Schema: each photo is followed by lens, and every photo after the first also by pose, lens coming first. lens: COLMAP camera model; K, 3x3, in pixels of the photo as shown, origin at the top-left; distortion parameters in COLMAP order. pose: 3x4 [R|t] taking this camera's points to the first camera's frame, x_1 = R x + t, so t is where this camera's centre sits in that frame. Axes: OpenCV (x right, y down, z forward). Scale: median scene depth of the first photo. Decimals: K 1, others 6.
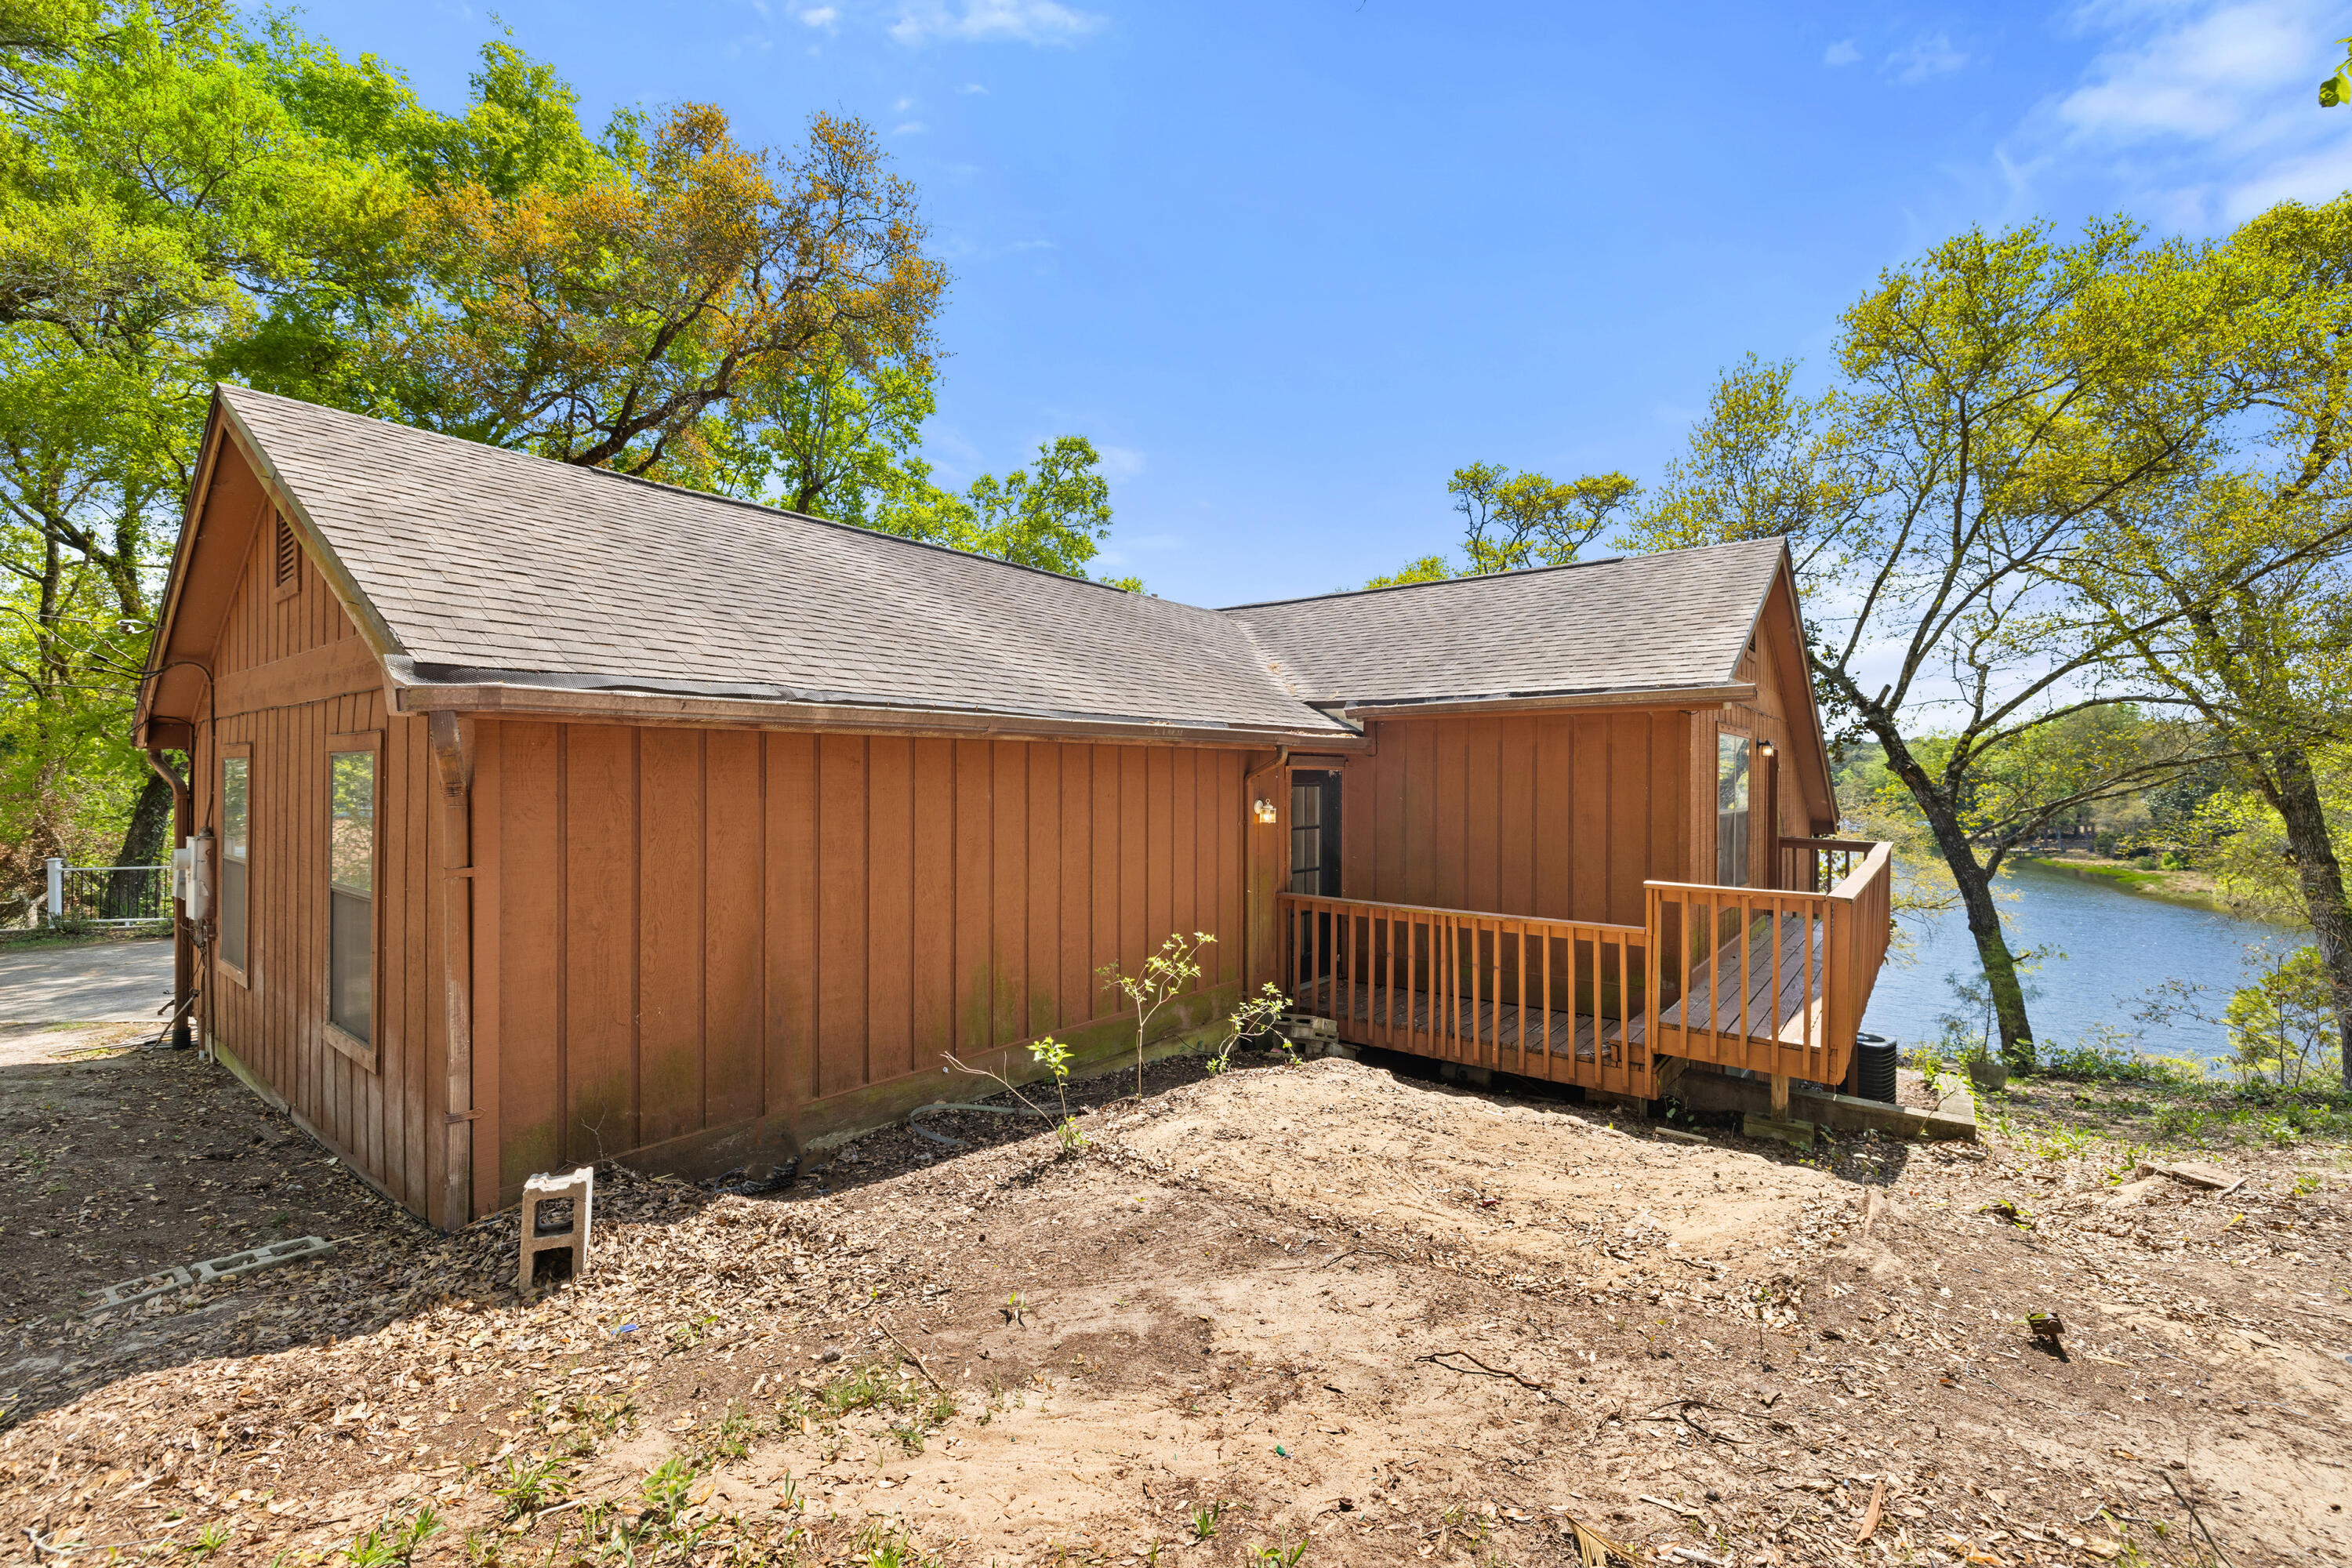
lens RADIAL K [[1024.2, 0, 1180.0], [0, 1024.2, 769.9], [0, 0, 1]] dist [-0.000044, -0.000317]
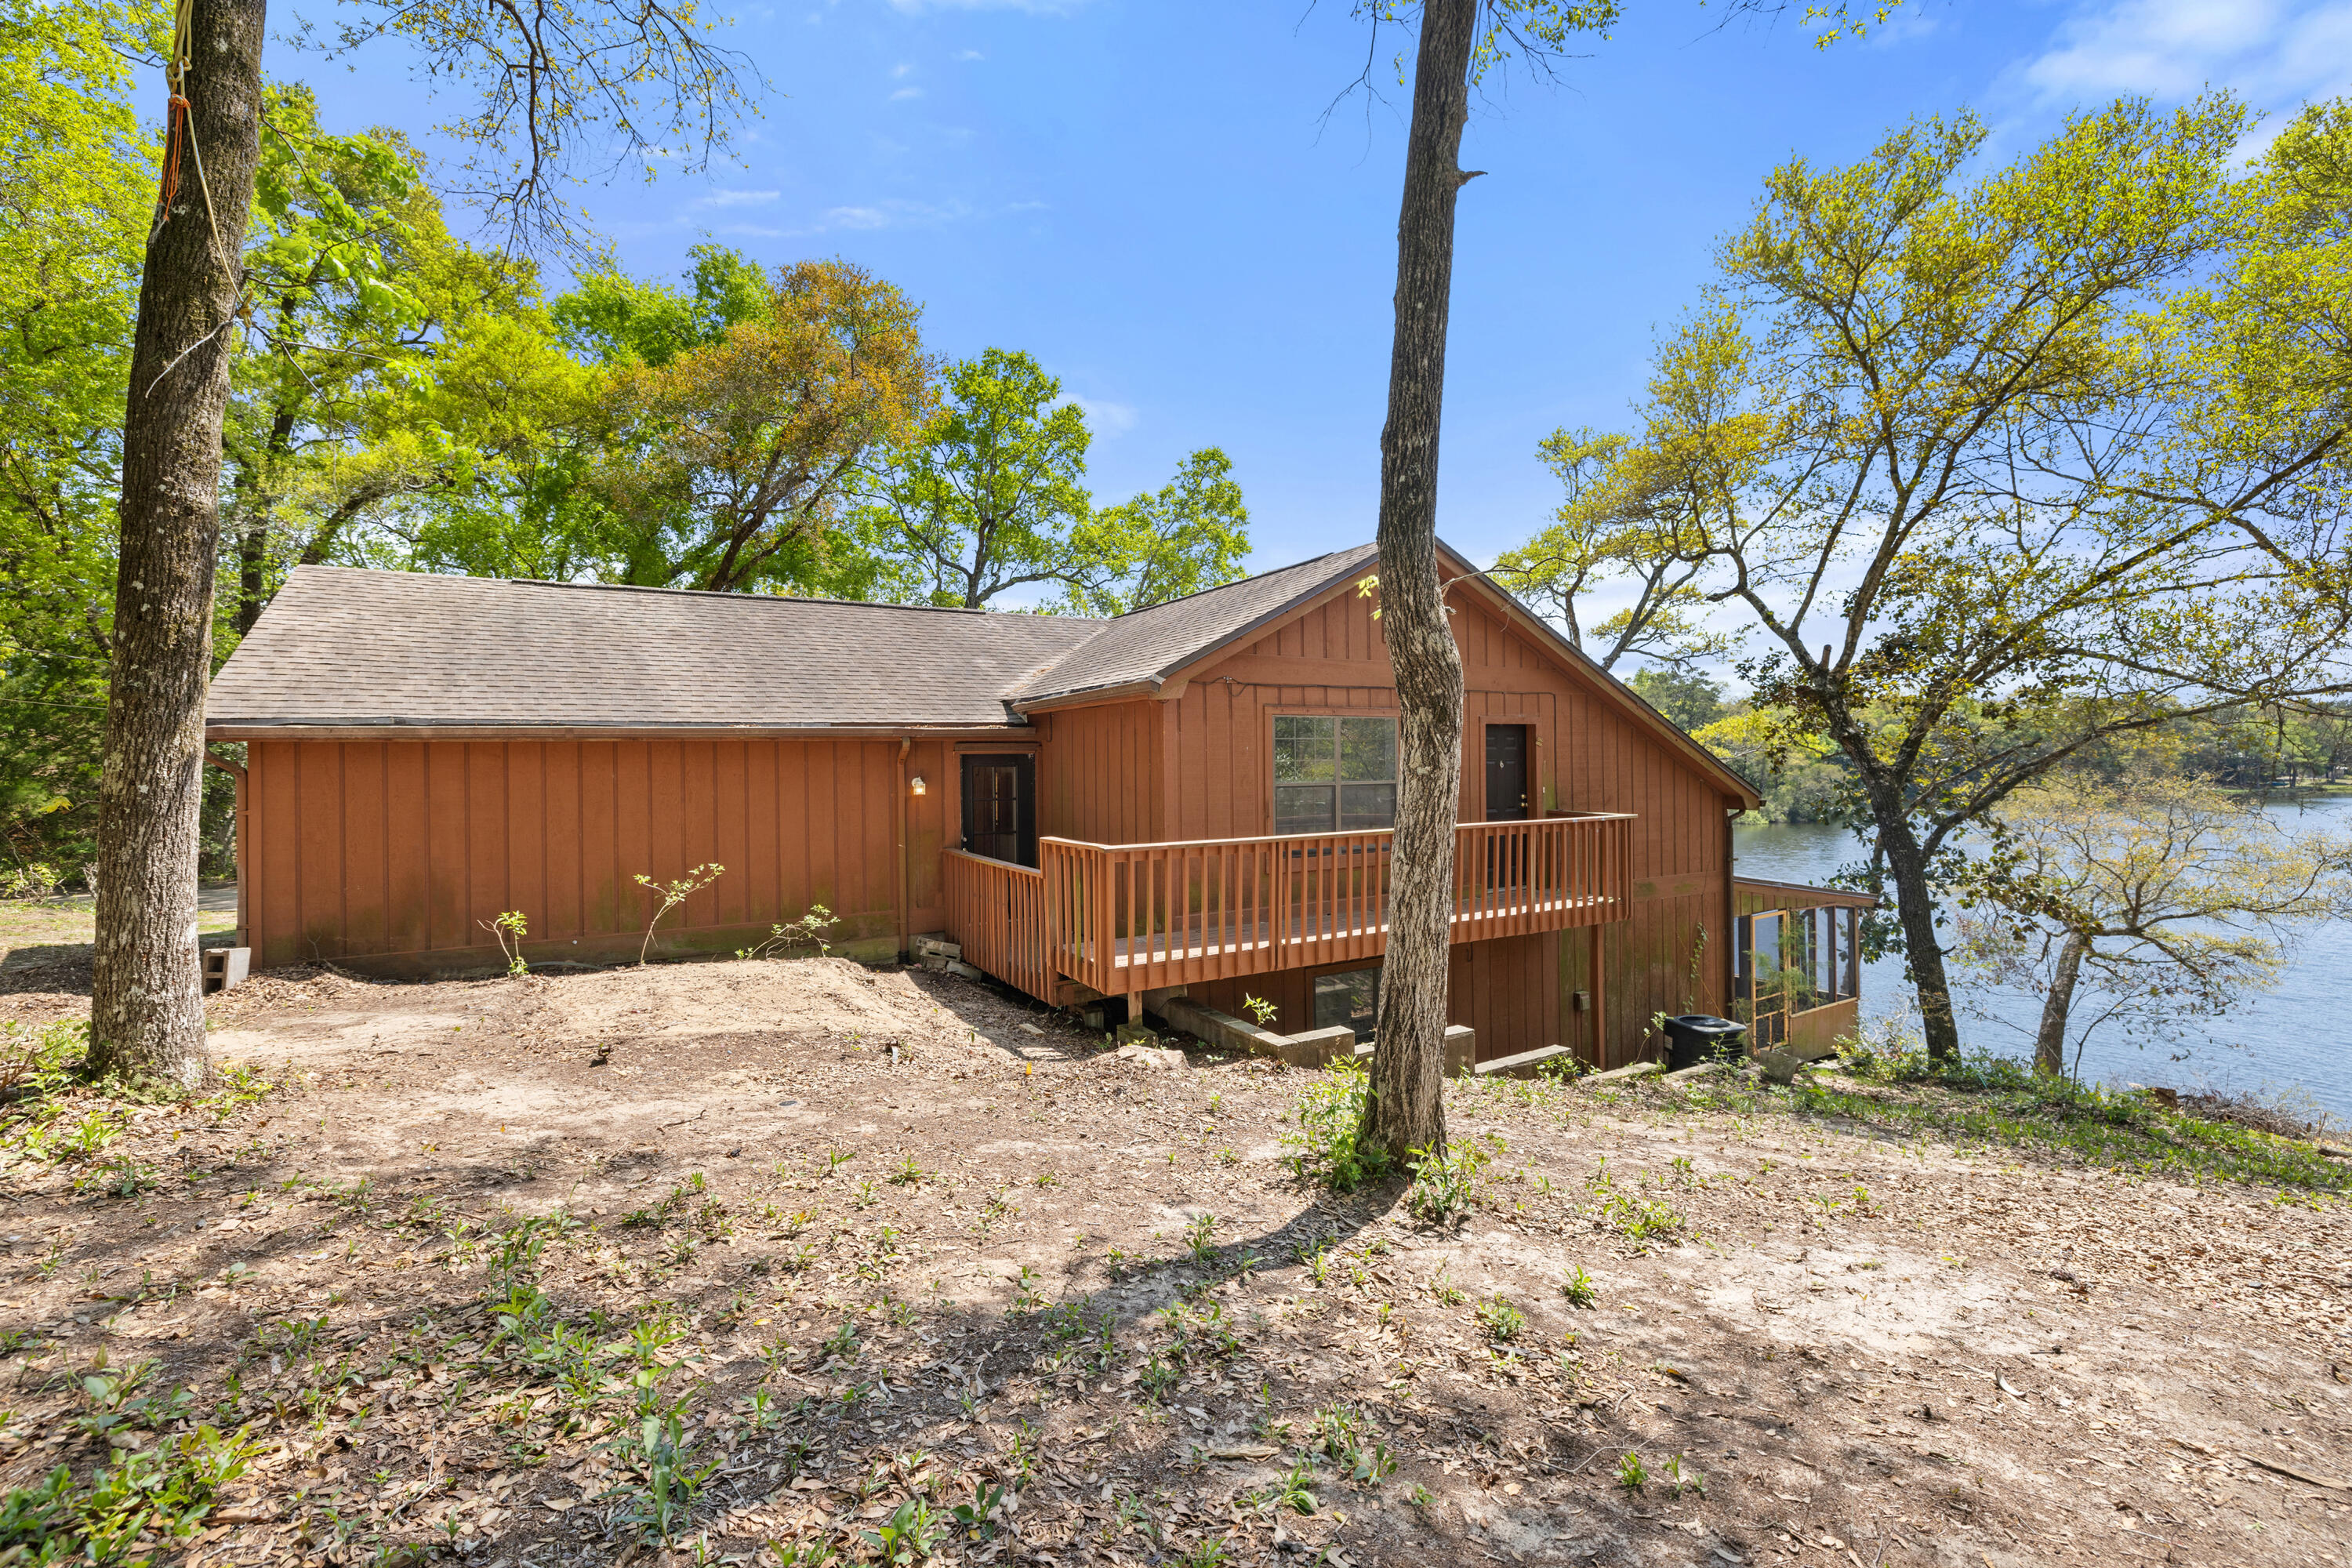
lens RADIAL K [[1024.2, 0, 1180.0], [0, 1024.2, 769.9], [0, 0, 1]] dist [-0.000044, -0.000317]
pose [[0.919181, -0.010006, -0.393708, 0.377645], [0.017907, 0.999705, 0.016401, 0.001444], [0.393428, -0.022125, 0.919089, -0.038714]]
